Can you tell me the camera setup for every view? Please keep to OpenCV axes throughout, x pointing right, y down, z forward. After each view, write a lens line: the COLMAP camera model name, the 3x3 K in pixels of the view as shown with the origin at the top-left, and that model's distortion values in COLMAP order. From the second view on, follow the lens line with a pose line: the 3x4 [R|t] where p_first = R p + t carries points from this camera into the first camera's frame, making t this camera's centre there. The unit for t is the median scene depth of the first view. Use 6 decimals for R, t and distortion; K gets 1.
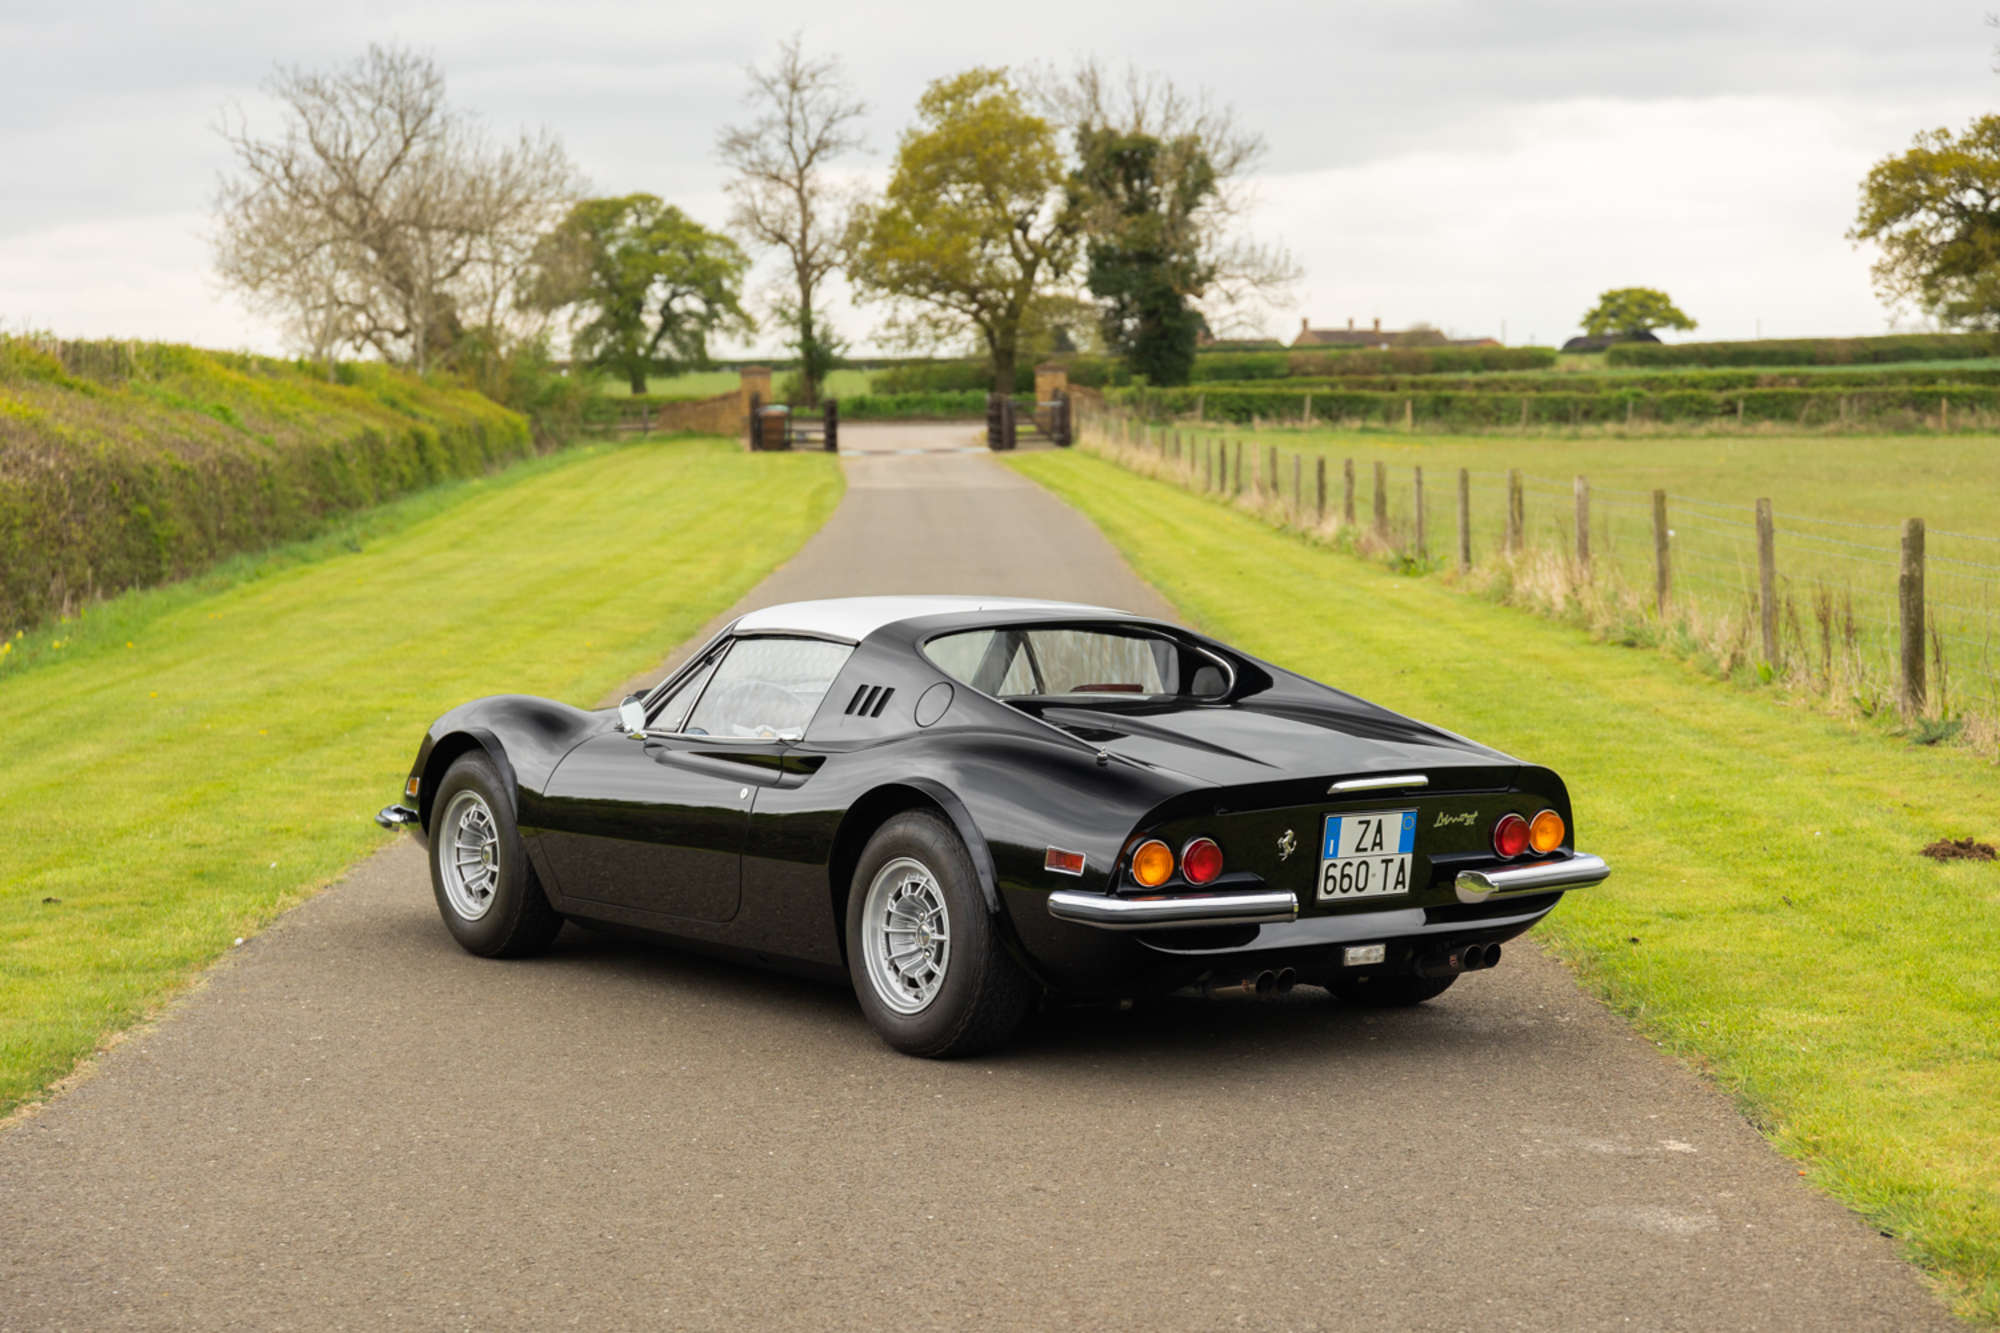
lens RADIAL K [[3882.2, 0, 1000.0], [0, 3882.2, 666.5], [0, 0, 1]] dist [-0.007550, 0.051047]
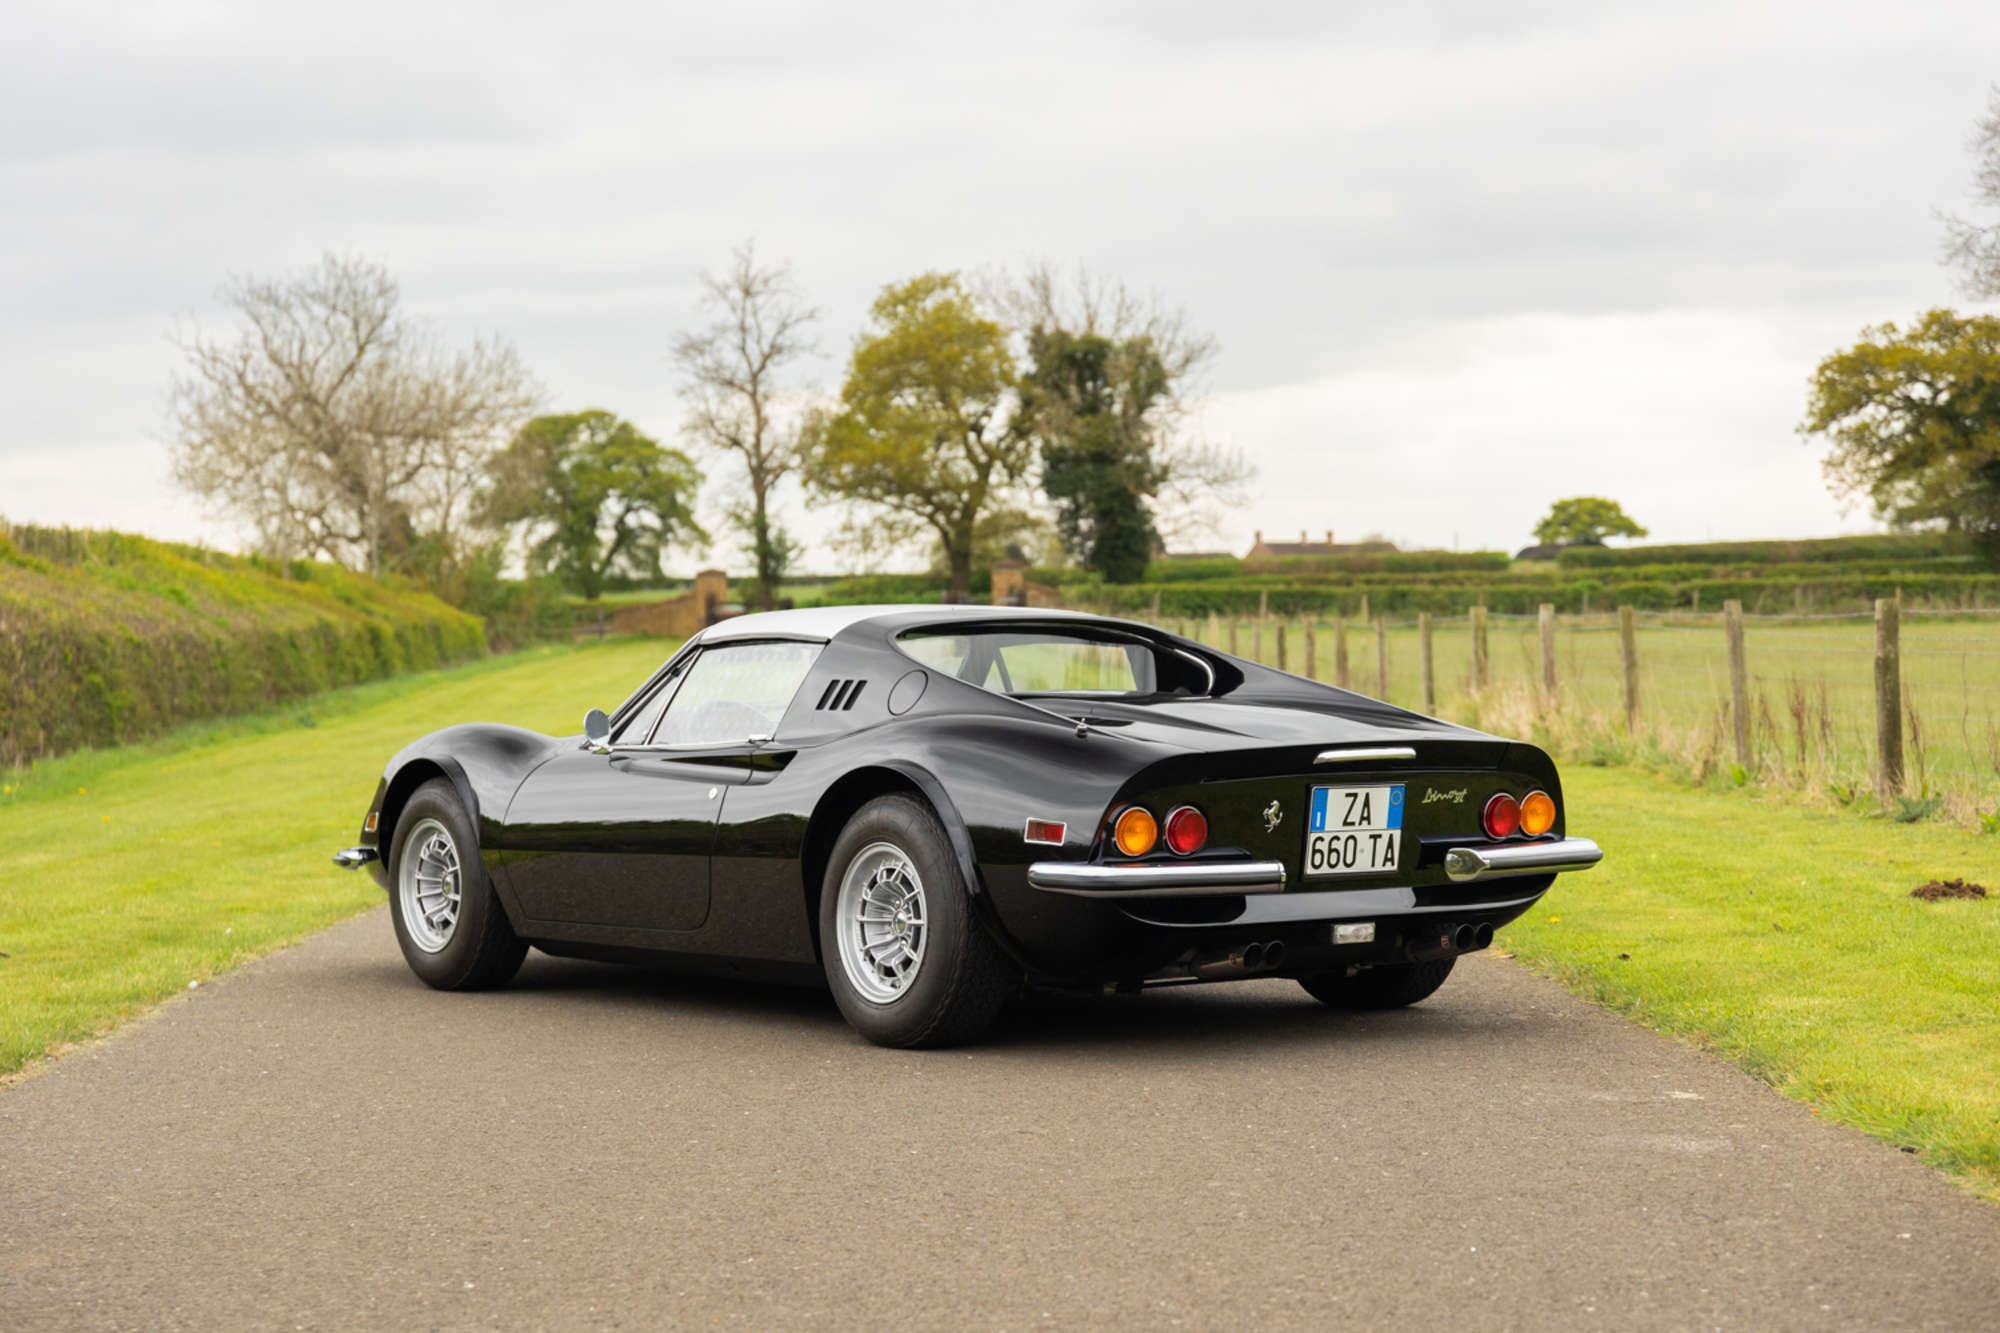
lens RADIAL K [[3882.2, 0, 1000.0], [0, 3882.2, 666.5], [0, 0, 1]] dist [-0.007550, 0.051047]
pose [[0.999870, -0.010862, 0.011898, -0.000700], [0.011556, 0.998134, -0.059957, 0.008159], [-0.011224, 0.060087, 0.998130, 0.003309]]
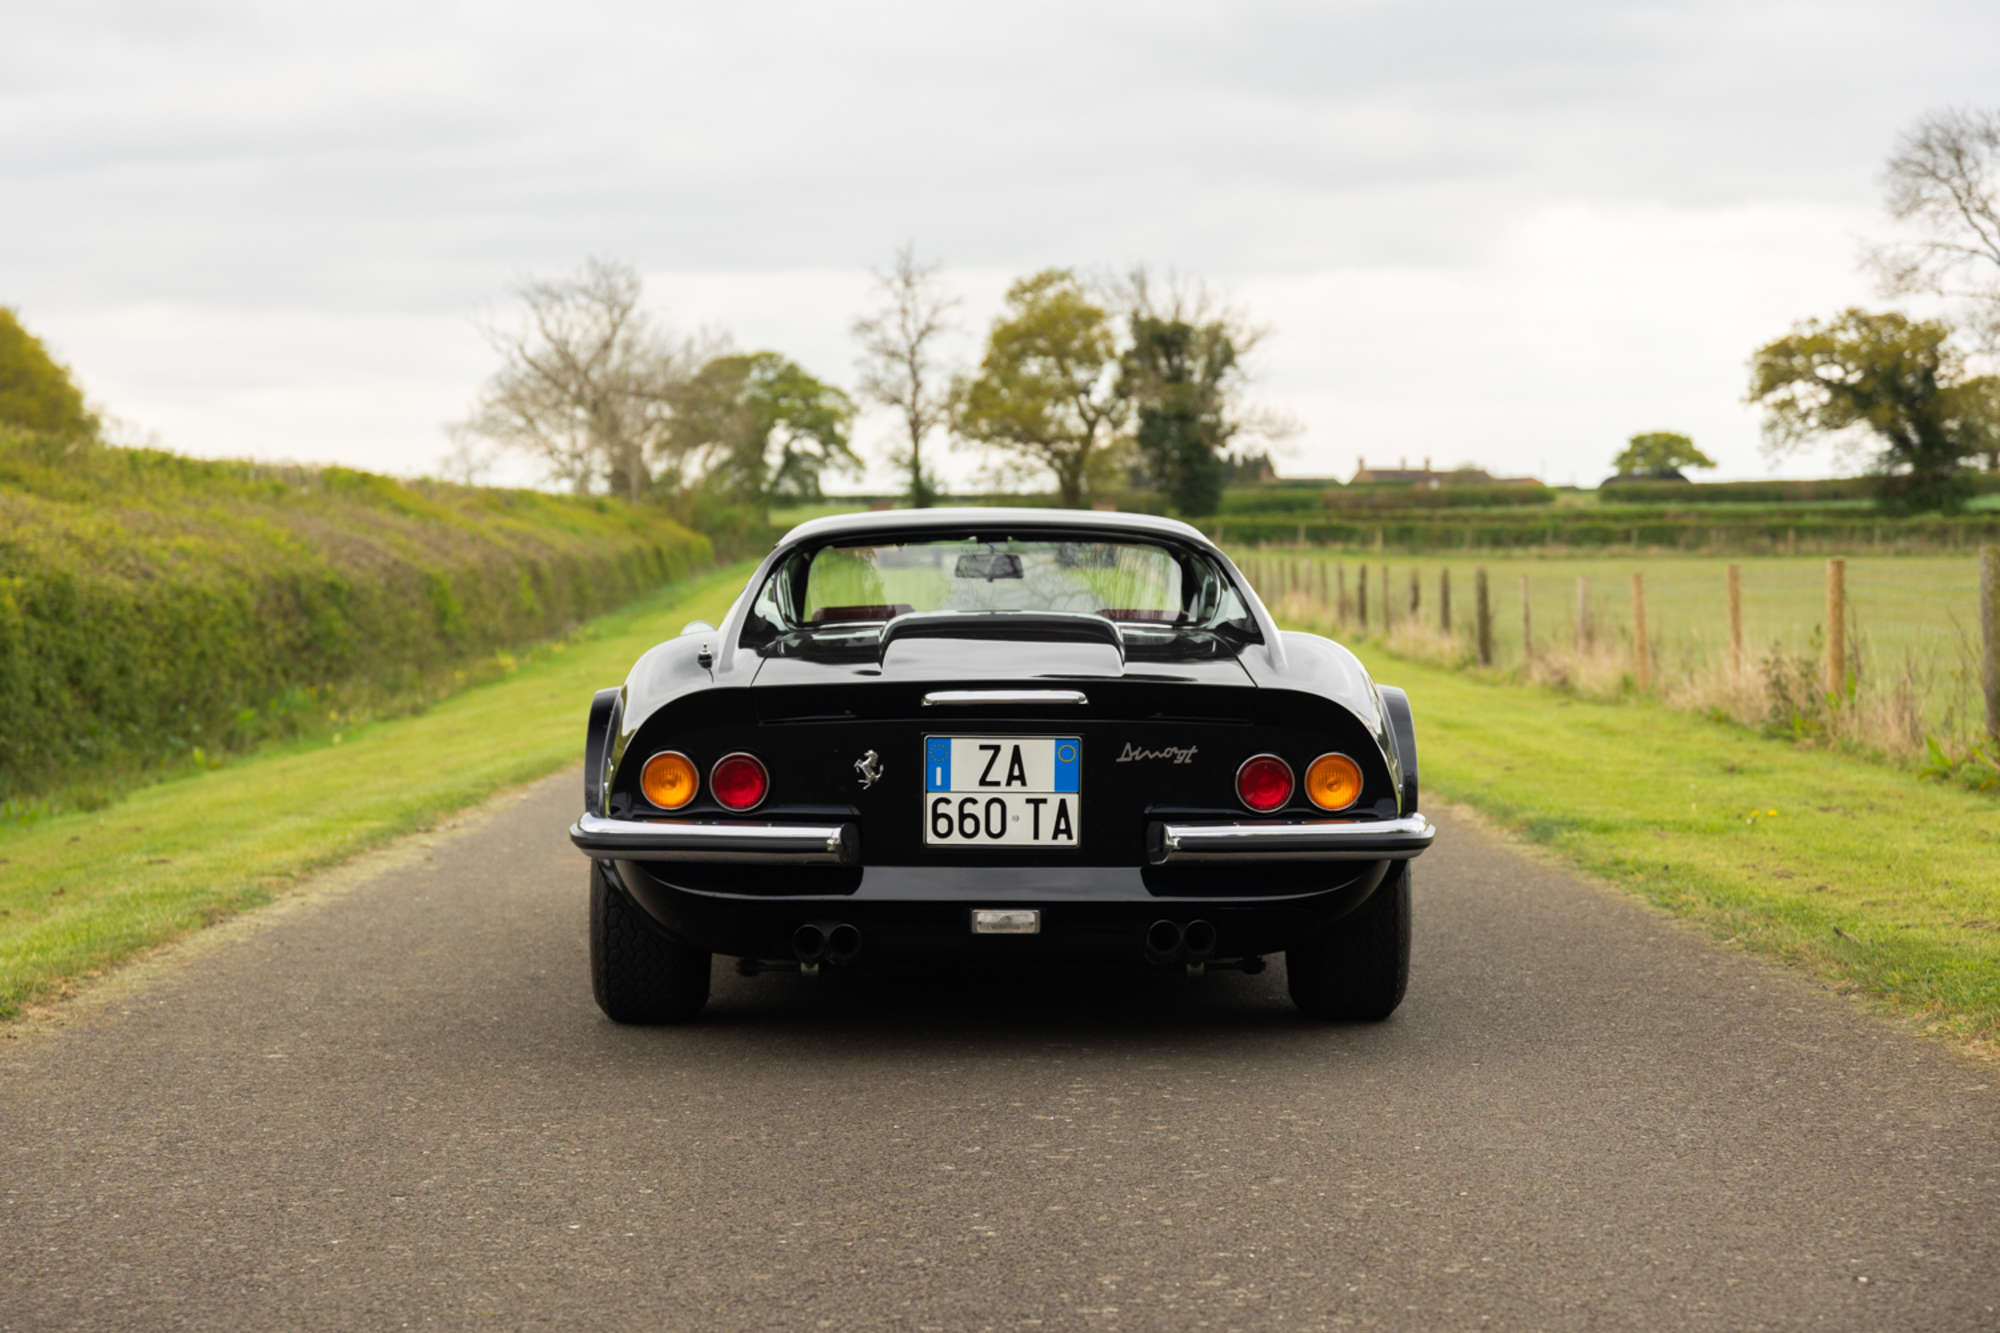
lens RADIAL K [[4593.5, 0, 1000.0], [0, 4593.5, 666.5], [0, 0, 1]] dist [-0.058681, -0.241281]
pose [[0.999714, 0.004216, -0.023550, 0.013605], [-0.005167, 0.999168, -0.040456, 0.038044], [0.023360, 0.040566, 0.998904, -0.507502]]
